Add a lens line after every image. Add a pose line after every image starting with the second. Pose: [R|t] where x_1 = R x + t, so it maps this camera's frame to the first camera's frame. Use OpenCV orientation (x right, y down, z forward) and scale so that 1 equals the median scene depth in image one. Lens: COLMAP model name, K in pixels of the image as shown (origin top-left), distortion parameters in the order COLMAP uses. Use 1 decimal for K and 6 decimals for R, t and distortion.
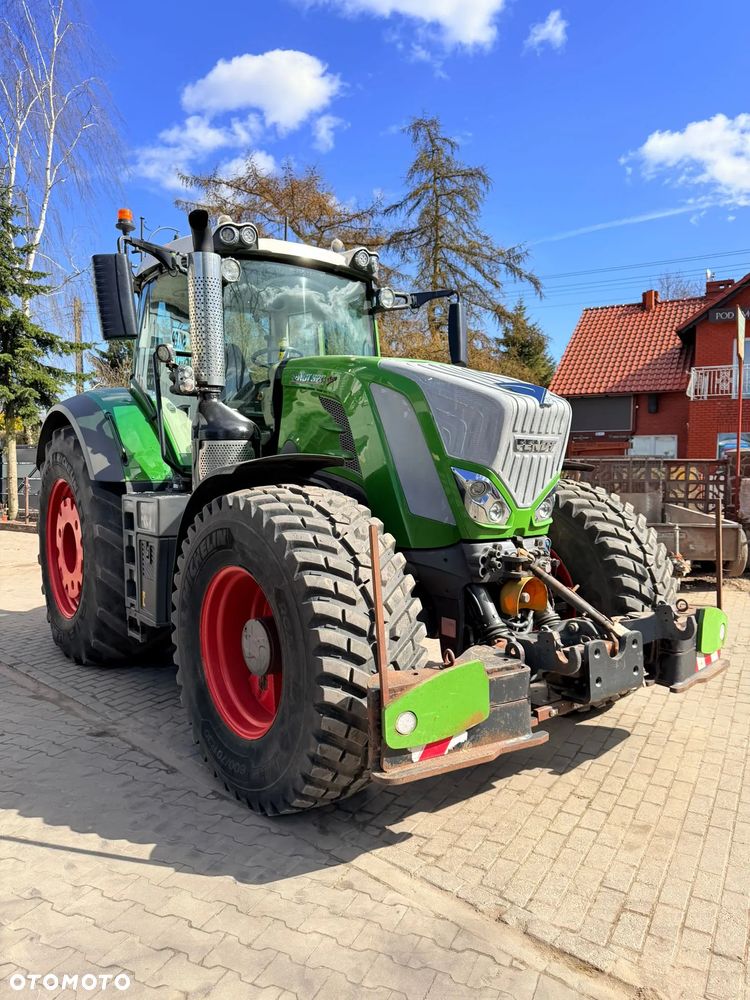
lens RADIAL K [[709.3, 0, 376.0], [0, 709.3, 494.8], [0, 0, 1]] dist [0.108705, -0.192173]
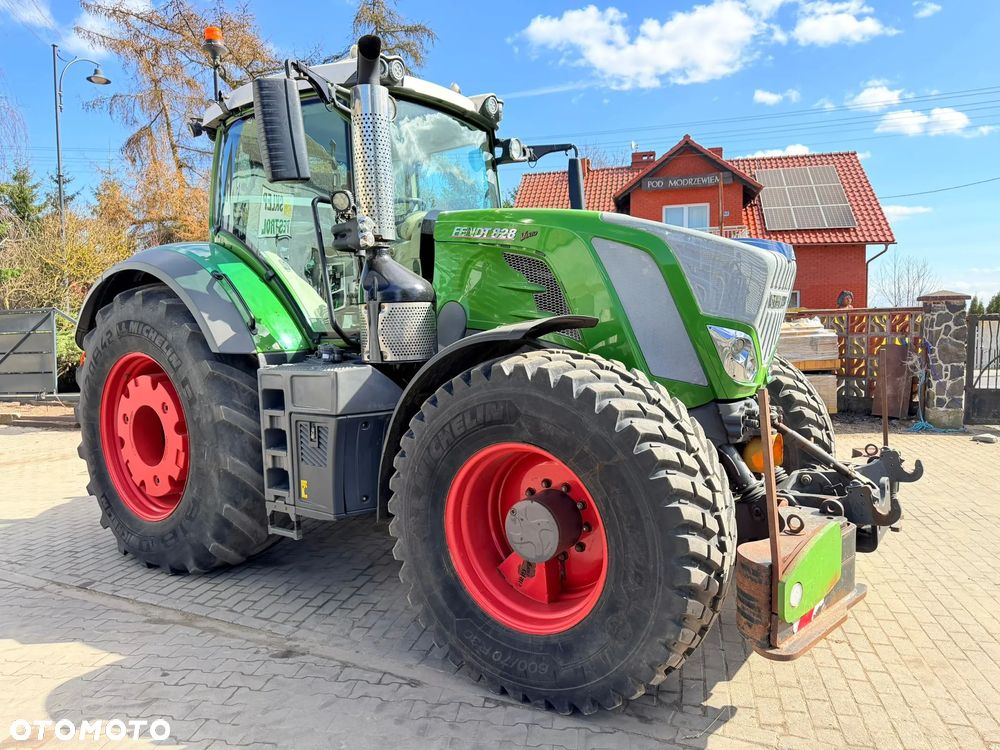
lens RADIAL K [[709.3, 0, 500.6], [0, 709.3, 368.3], [0, 0, 1]] dist [0.108705, -0.192173]
pose [[0.956578, -0.040515, 0.288646, -0.358519], [0.035729, 0.999123, 0.021833, -0.009715], [-0.289278, -0.010572, 0.957187, 0.122525]]
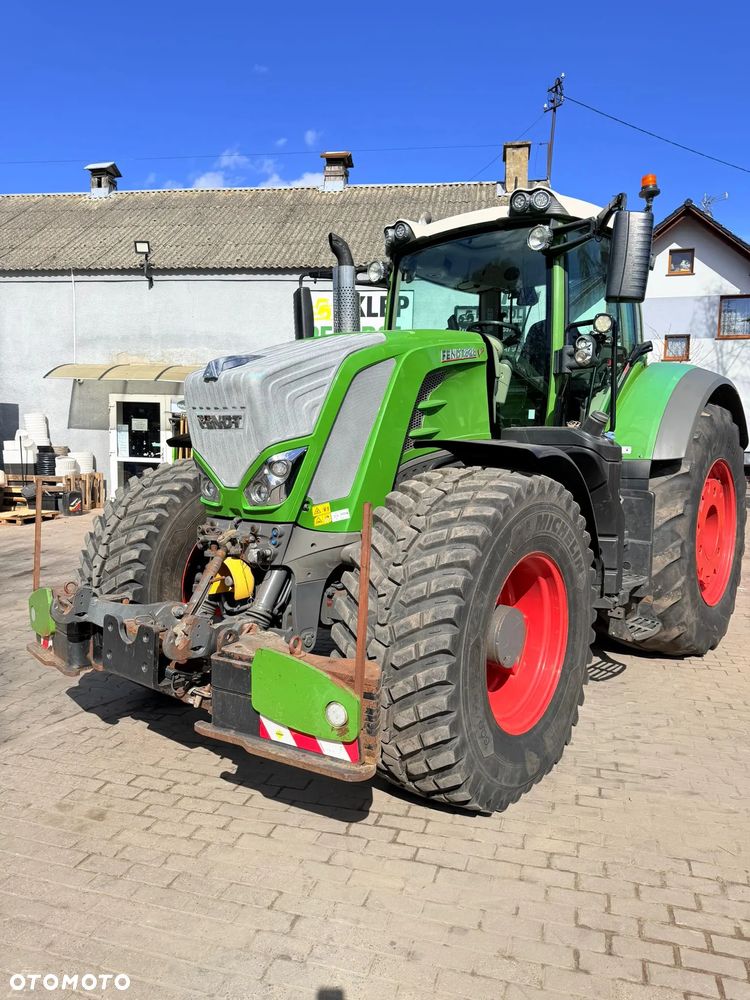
lens RADIAL K [[709.8, 0, 376.9], [0, 709.8, 499.9], [0, 0, 1]] dist [0.127050, -0.257223]
pose [[0.223020, 0.080724, -0.971466, 0.977196], [-0.058291, 0.995886, 0.069372, -0.035379], [0.973069, 0.041156, 0.226808, 0.807402]]
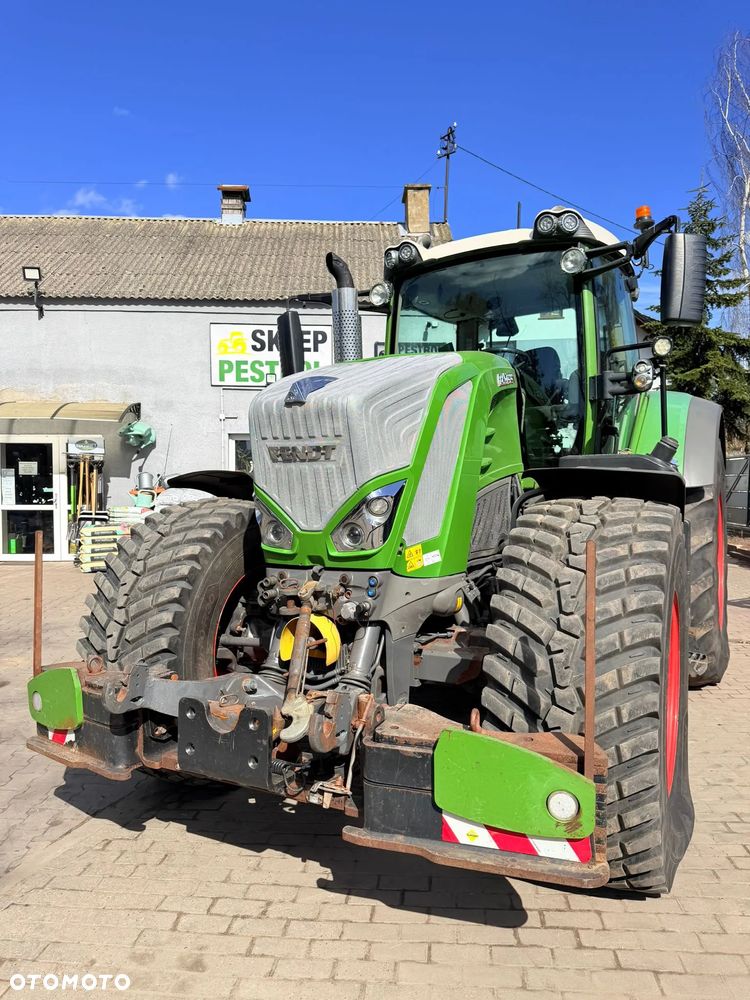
lens RADIAL K [[710.1, 0, 375.0], [0, 710.1, 500.0], [0, 0, 1]] dist [0.109475, -0.191022]
pose [[0.404179, 0.017626, -0.914510, 0.803297], [-0.029609, 0.999542, 0.006179, -0.019660], [0.914200, 0.024580, 0.404516, 0.613399]]
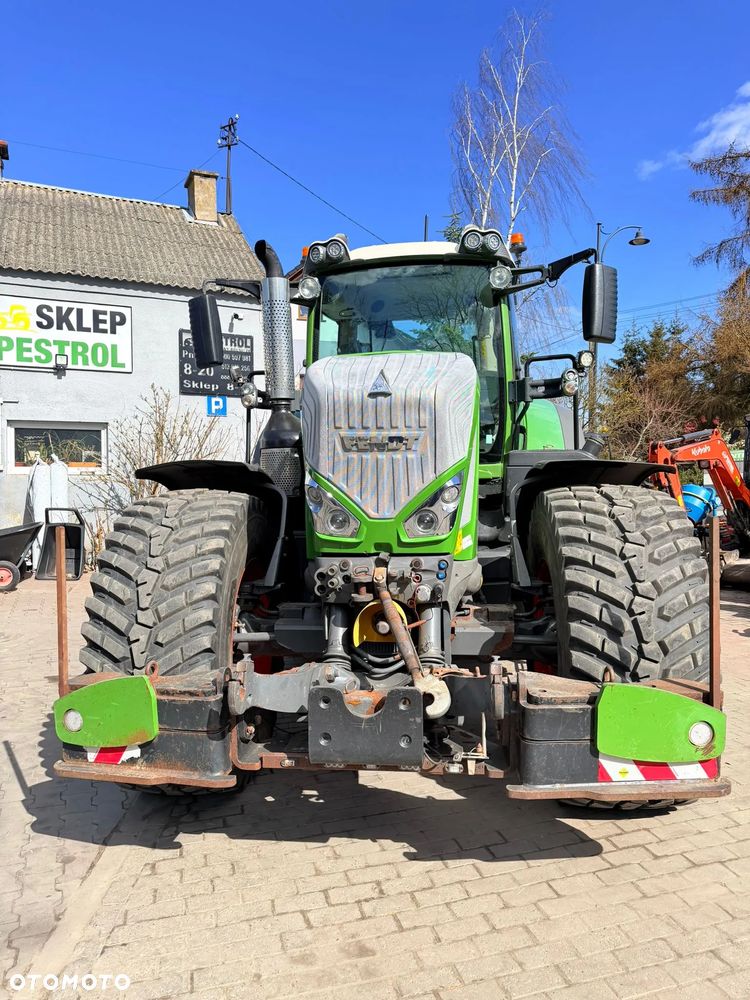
lens RADIAL K [[709.3, 0, 376.0], [0, 709.3, 494.8], [0, 0, 1]] dist [0.108705, -0.192173]
pose [[0.719927, 0.011339, -0.693958, 0.641716], [-0.020144, 0.999787, -0.004562, -0.004679], [0.693758, 0.017263, 0.720001, 0.332578]]
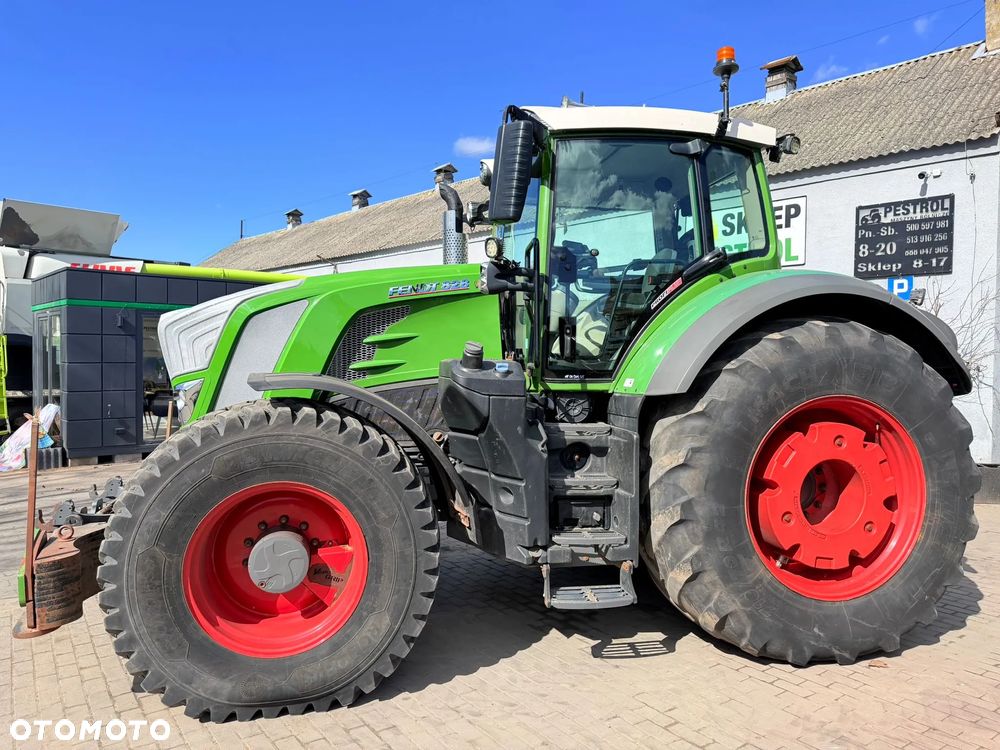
lens RADIAL K [[708.4, 0, 490.4], [0, 708.4, 371.1], [0, 0, 1]] dist [0.041426, -0.046368]
pose [[-0.437491, 0.006509, -0.899199, 0.886637], [-0.046323, 0.998483, 0.029766, -0.090212], [0.898029, 0.054676, -0.436526, 1.649122]]
